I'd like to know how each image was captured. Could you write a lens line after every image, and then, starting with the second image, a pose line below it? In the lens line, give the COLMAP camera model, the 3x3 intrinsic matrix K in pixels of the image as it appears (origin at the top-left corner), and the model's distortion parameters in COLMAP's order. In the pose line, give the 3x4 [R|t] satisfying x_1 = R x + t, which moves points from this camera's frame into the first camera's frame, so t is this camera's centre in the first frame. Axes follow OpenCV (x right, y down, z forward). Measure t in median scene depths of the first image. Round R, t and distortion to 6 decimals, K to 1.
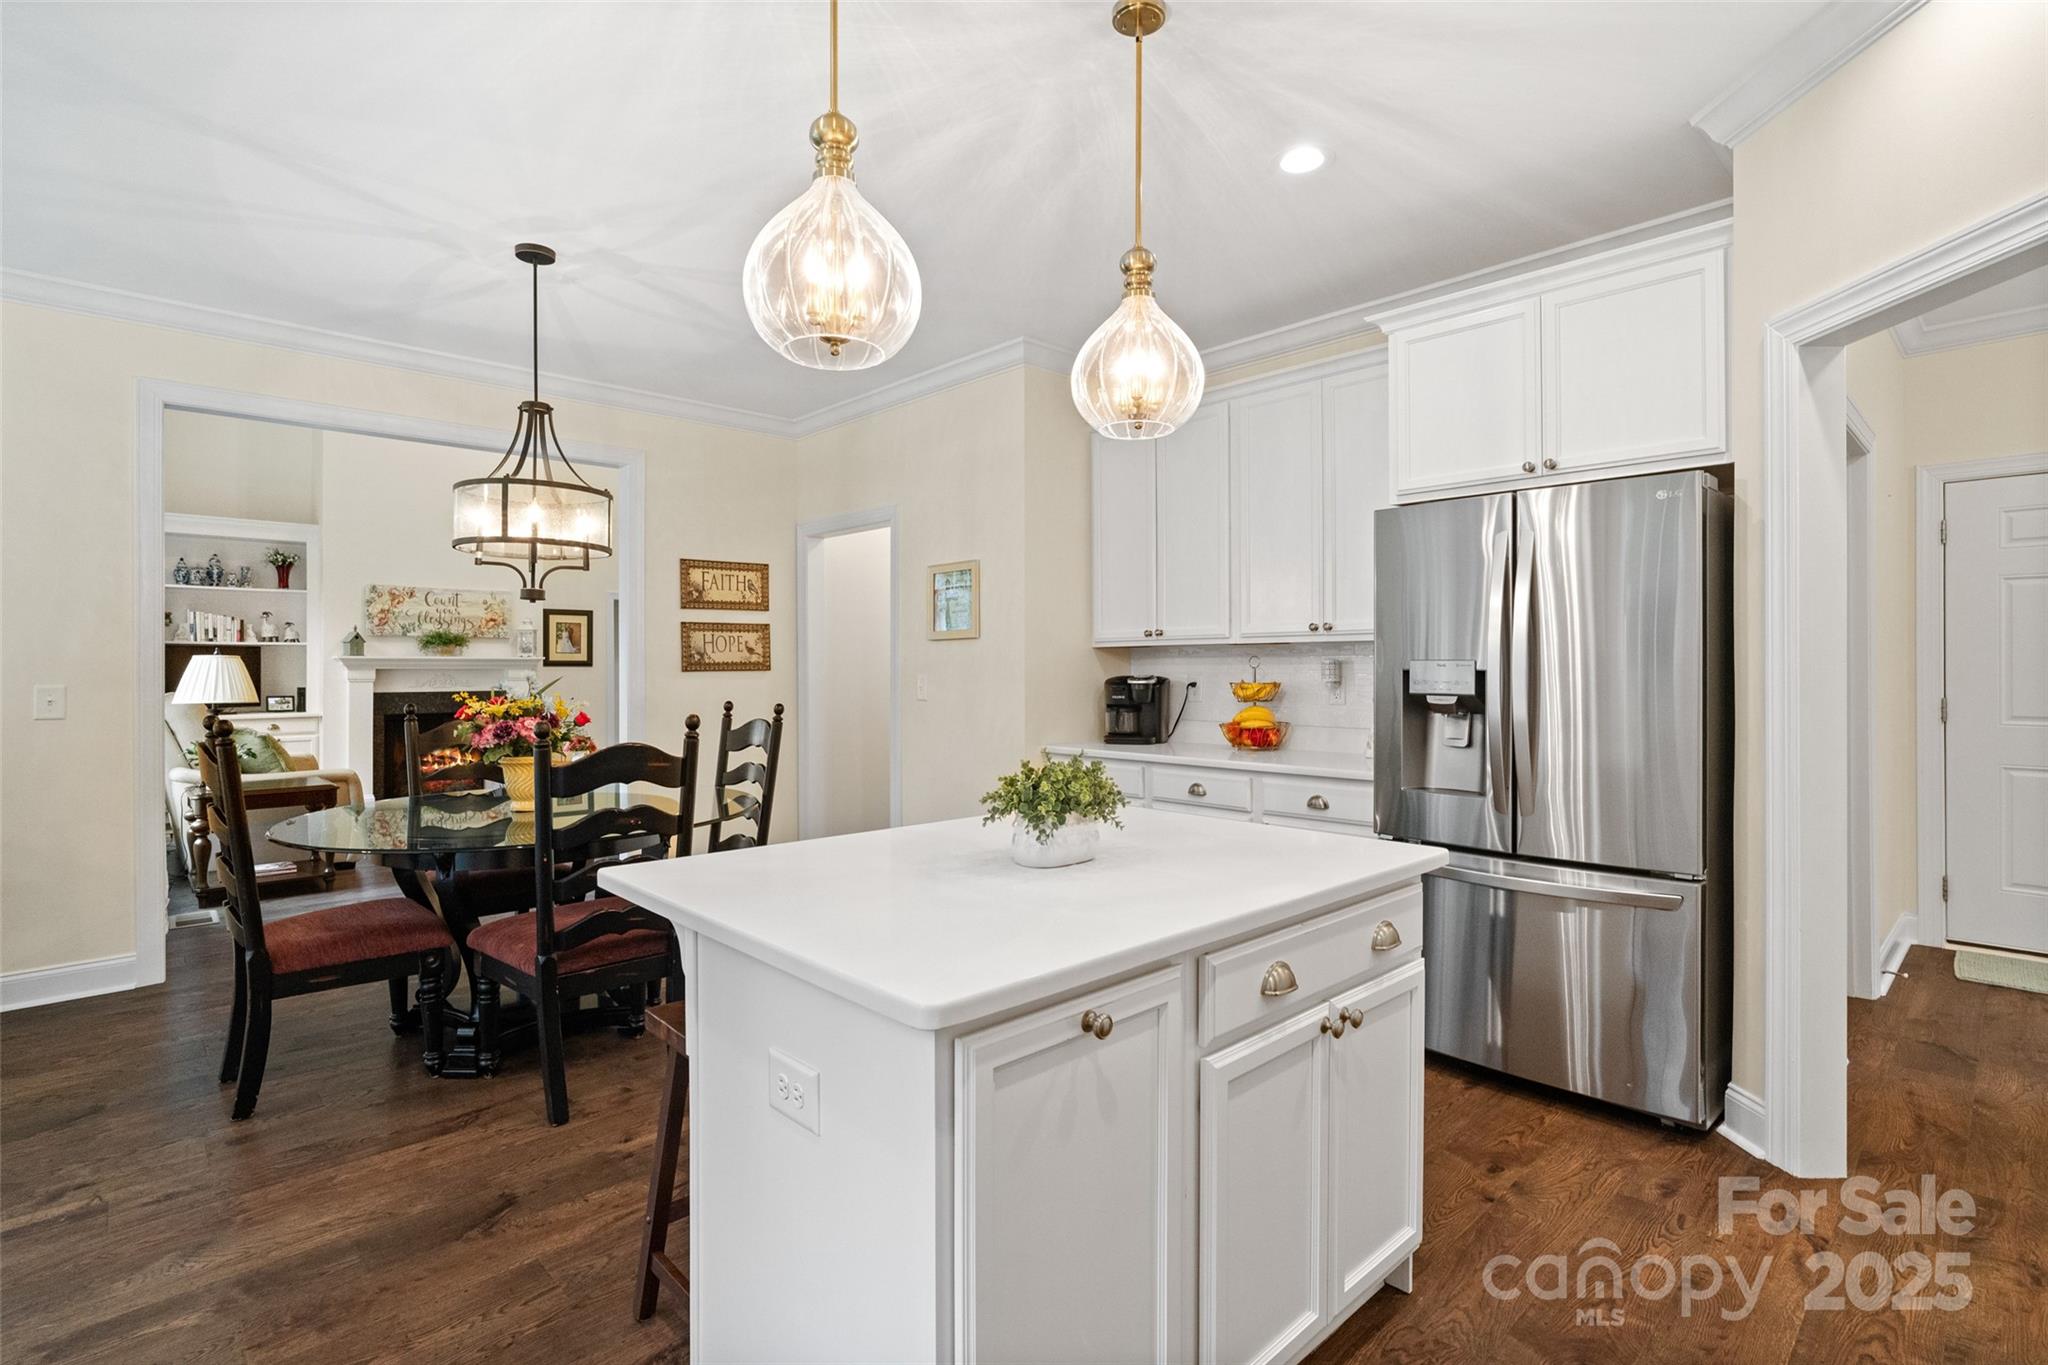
lens RADIAL K [[987.1, 0, 1024.6], [0, 987.1, 678.2], [0, 0, 1]] dist [-0.009120, 0.005498]
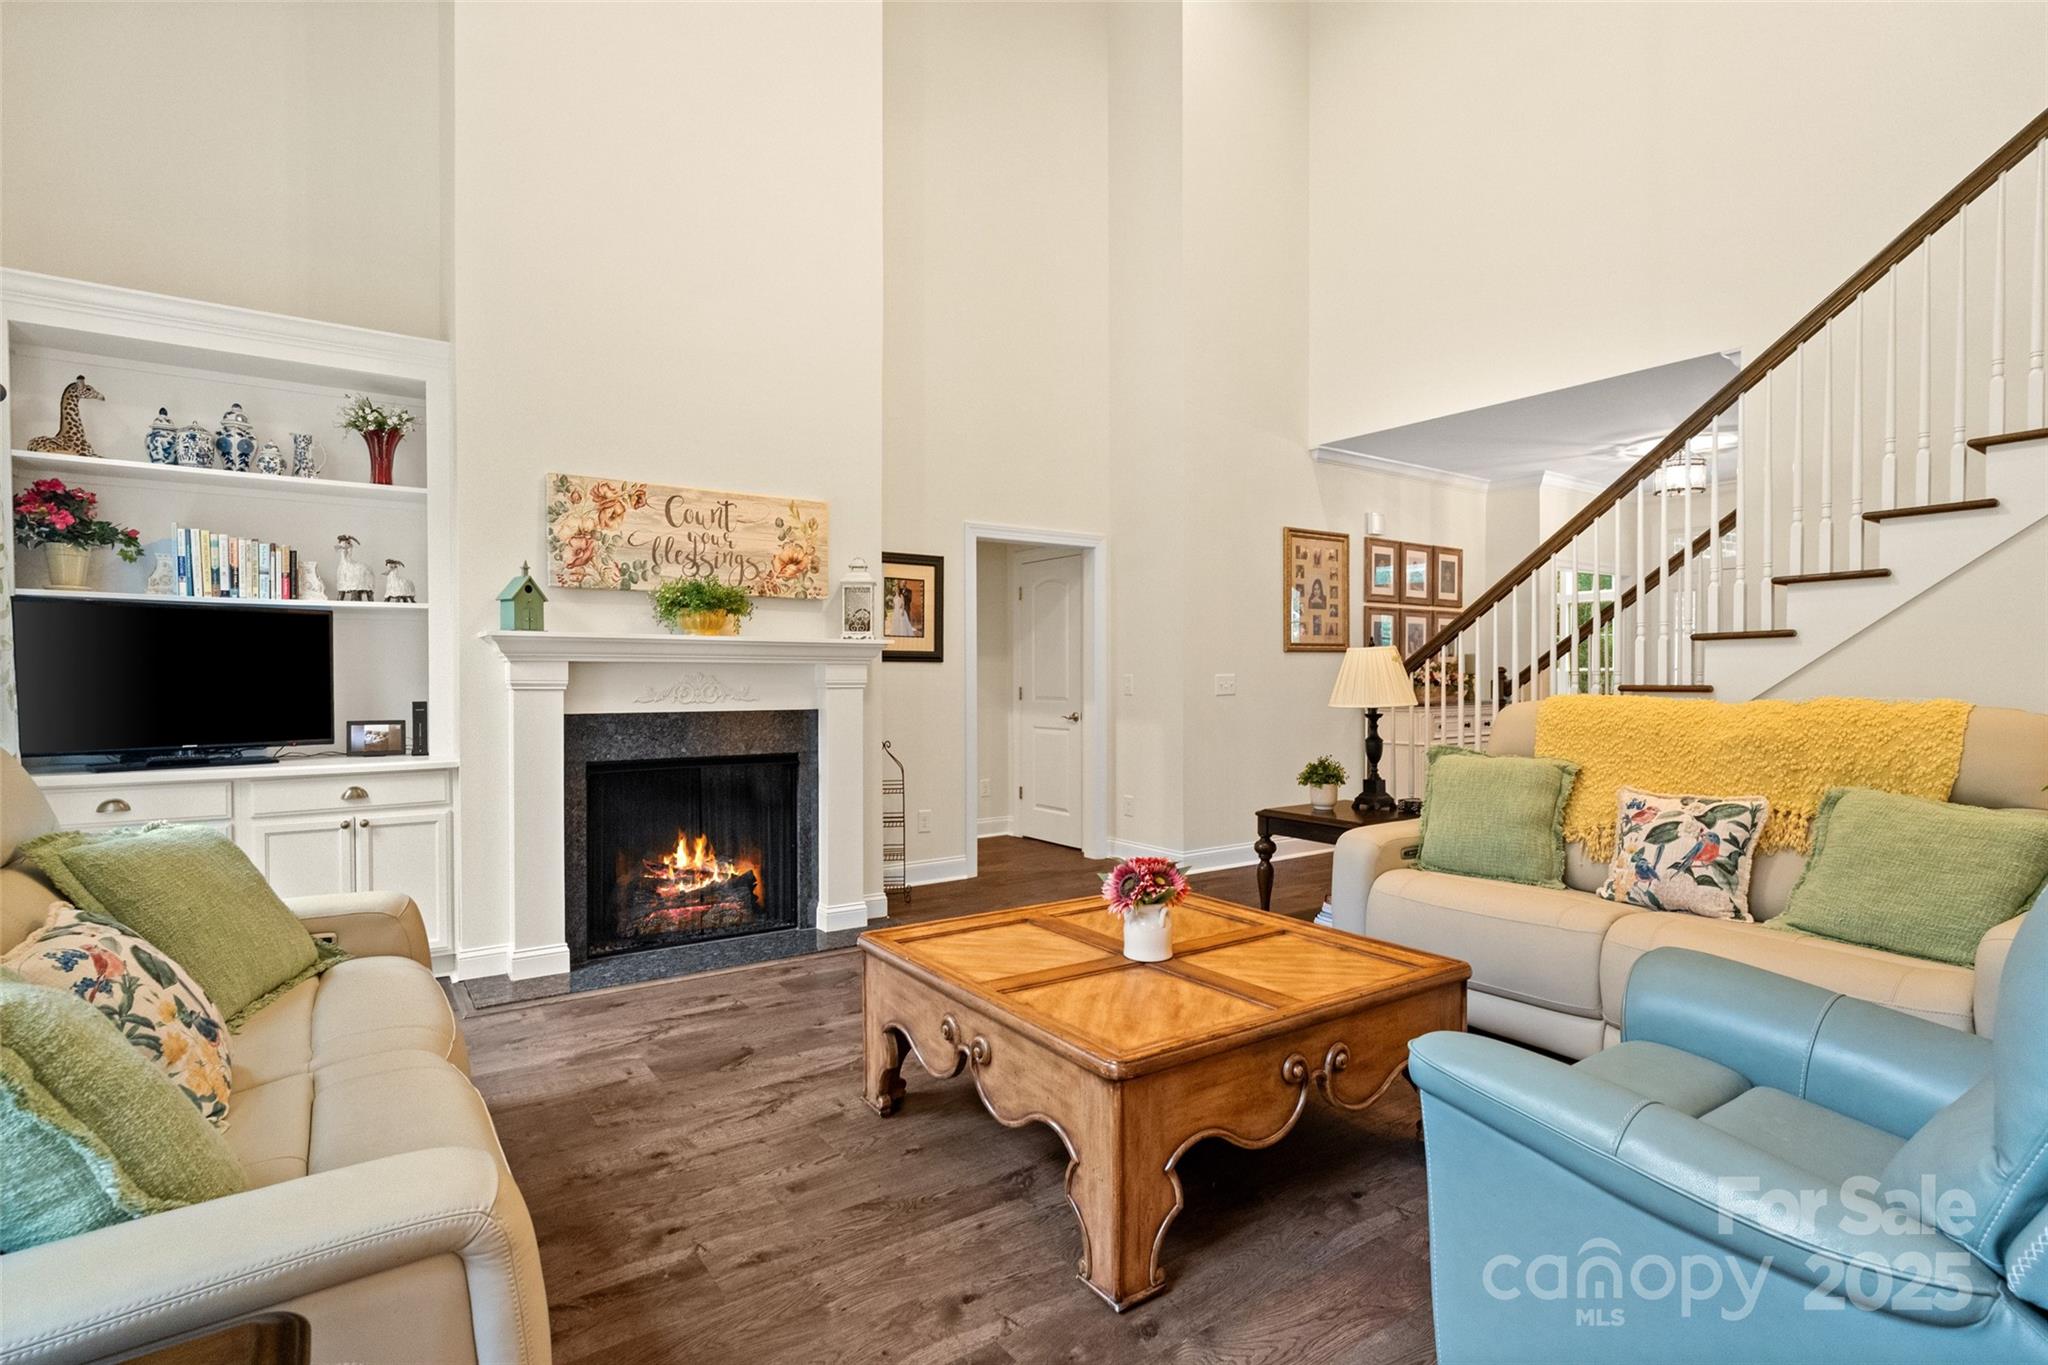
lens RADIAL K [[987.1, 0, 1013.7], [0, 987.1, 712.7], [0, 0, 1]] dist [-0.009120, 0.005498]
pose [[0.988296, 0.009230, -0.152270, -0.389297], [-0.005179, 0.999623, 0.026980, 0.000616], [0.152462, -0.025876, 0.987971, 0.585403]]
